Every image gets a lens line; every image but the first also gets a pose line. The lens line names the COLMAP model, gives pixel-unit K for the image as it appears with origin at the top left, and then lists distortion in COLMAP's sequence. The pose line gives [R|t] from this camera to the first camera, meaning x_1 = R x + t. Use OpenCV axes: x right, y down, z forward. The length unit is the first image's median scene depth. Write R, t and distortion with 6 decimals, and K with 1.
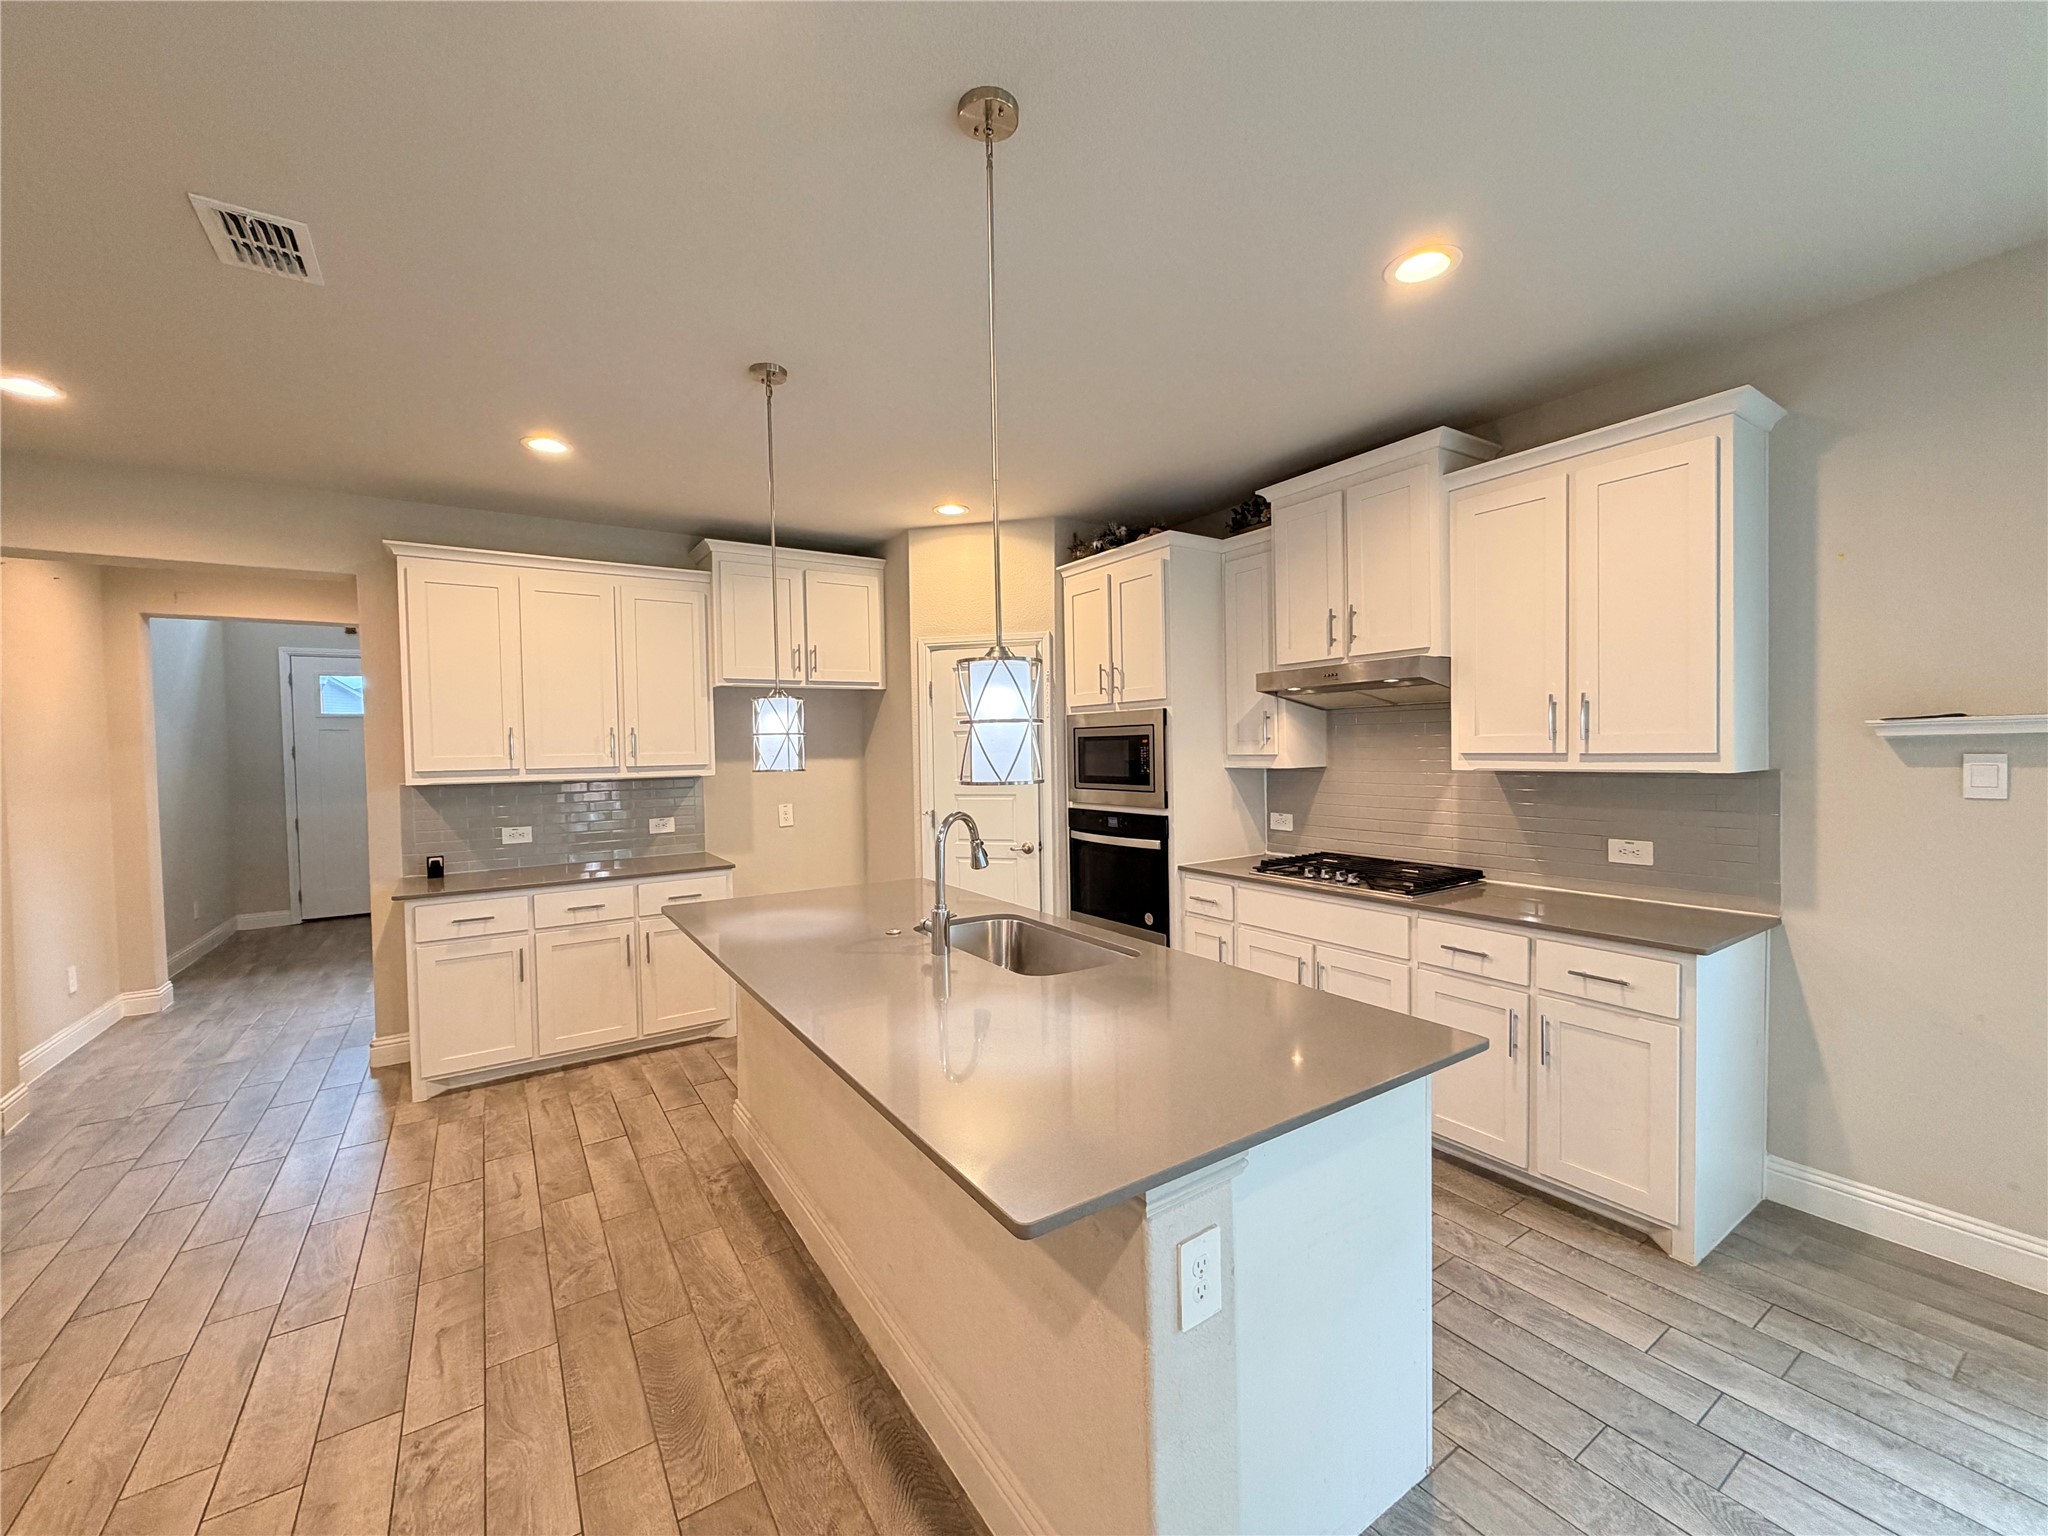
lens RADIAL K [[818.6, 0, 1018.4], [0, 818.6, 768.3], [0, 0, 1]] dist [0.000636, 0.000383]
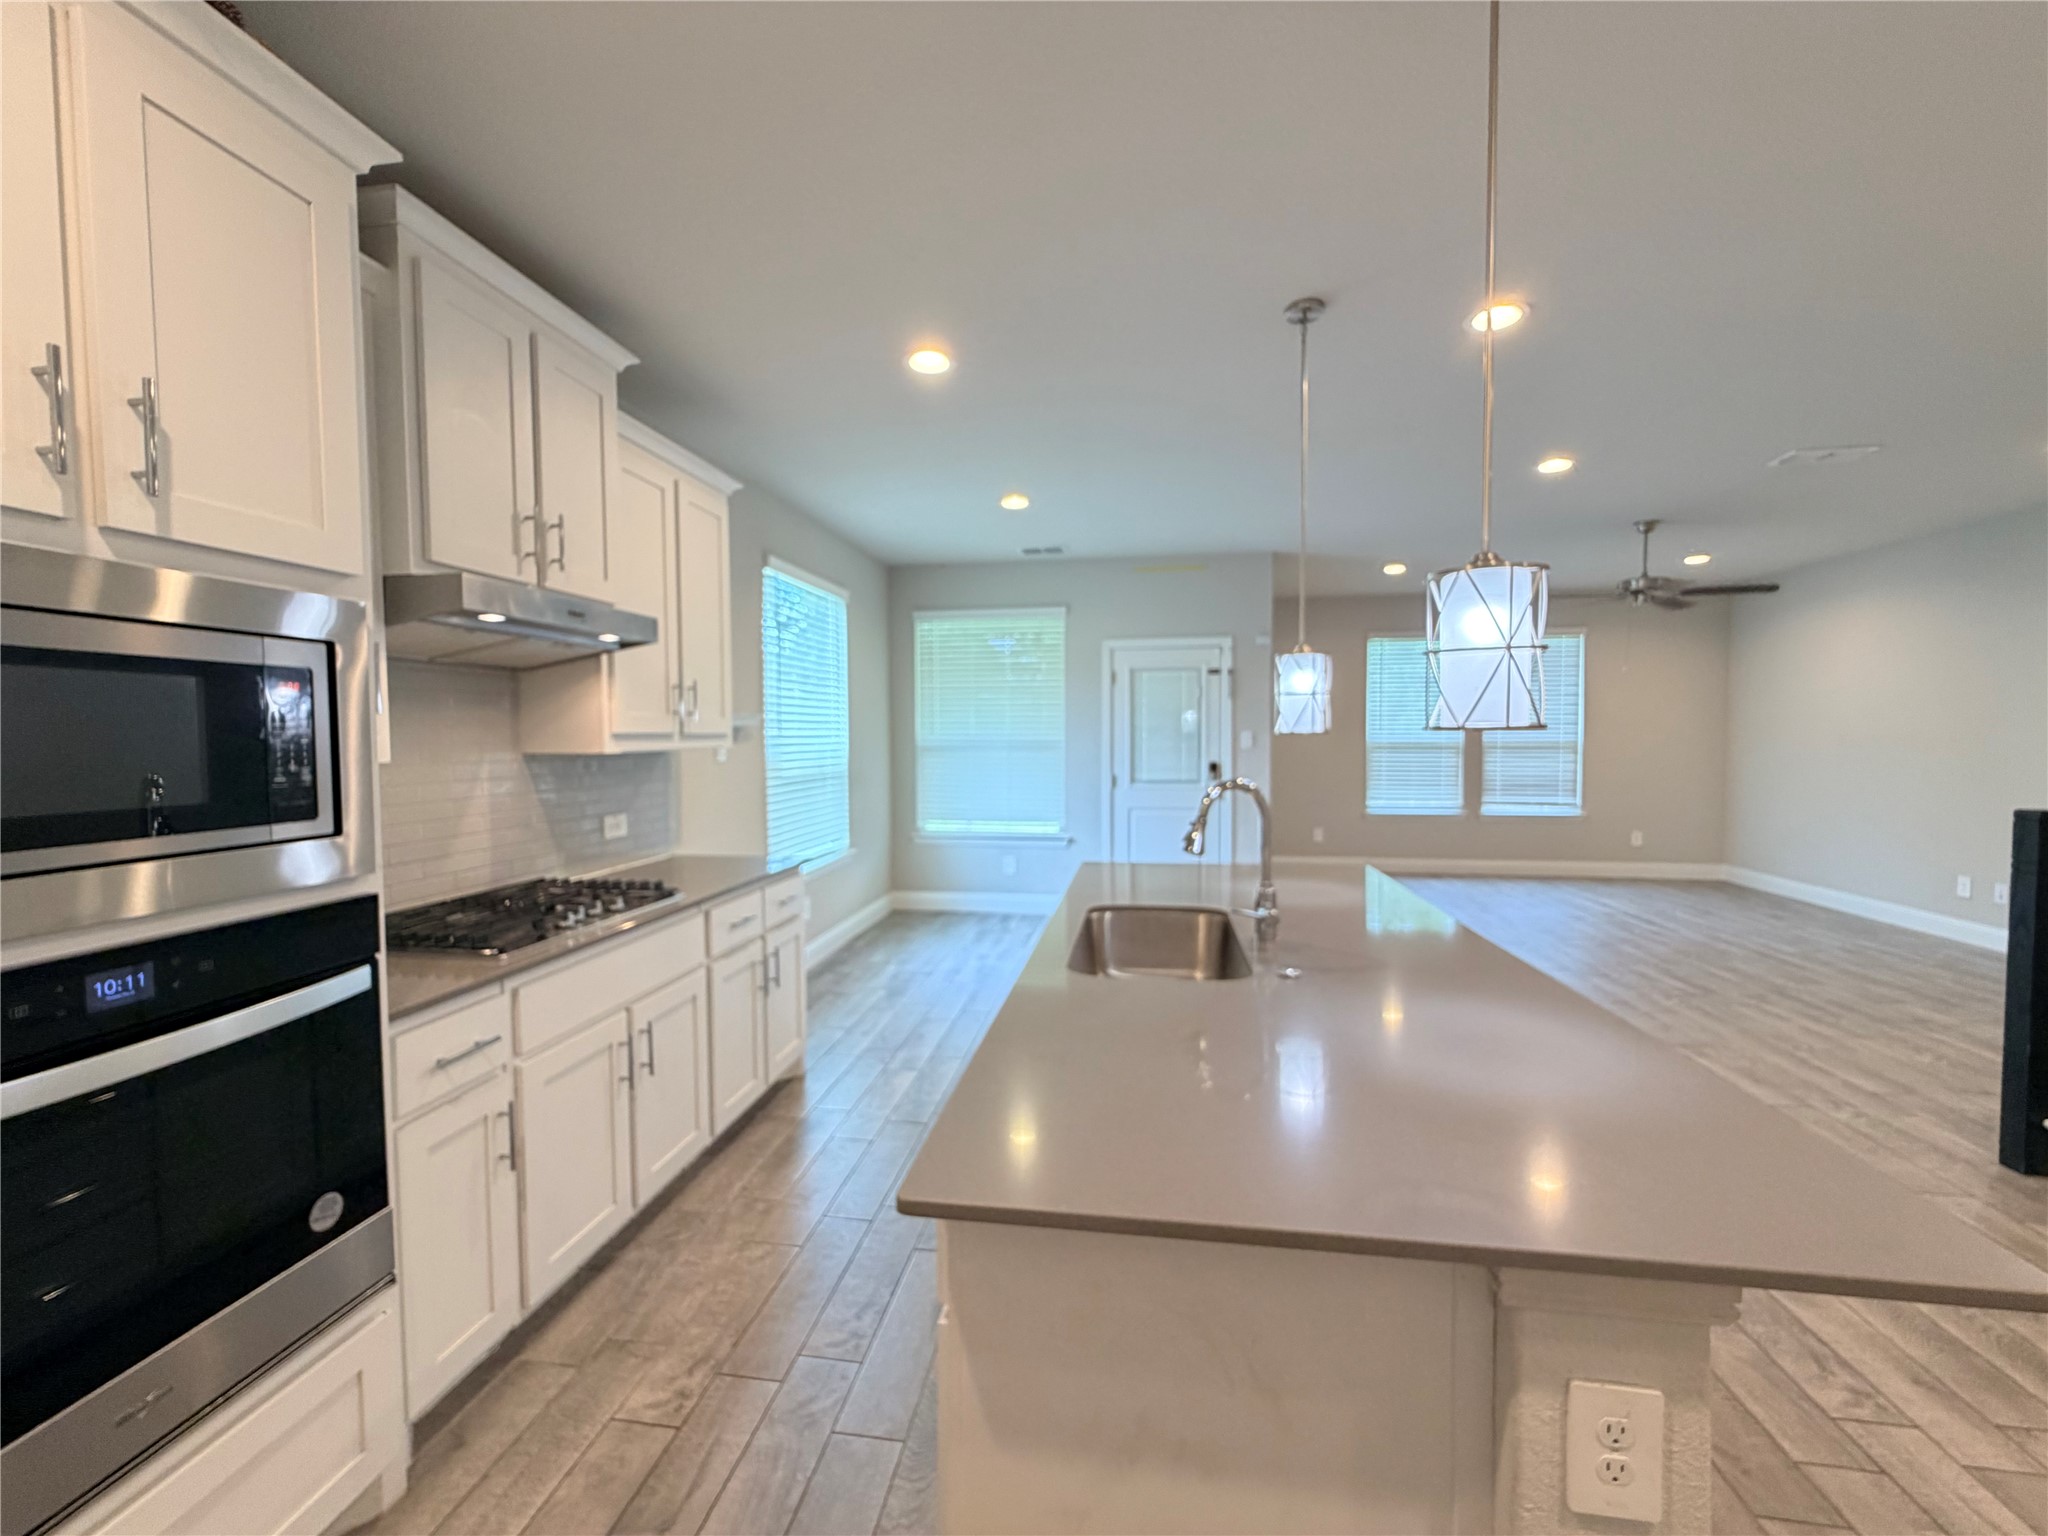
lens RADIAL K [[818.6, 0, 1012.6], [0, 818.6, 769.4], [0, 0, 1]] dist [0.000636, 0.000383]
pose [[-0.740737, -0.004433, 0.671780, -0.340985], [0.036242, 0.998258, 0.046550, -0.004937], [-0.670817, 0.058828, -0.739286, 1.297384]]
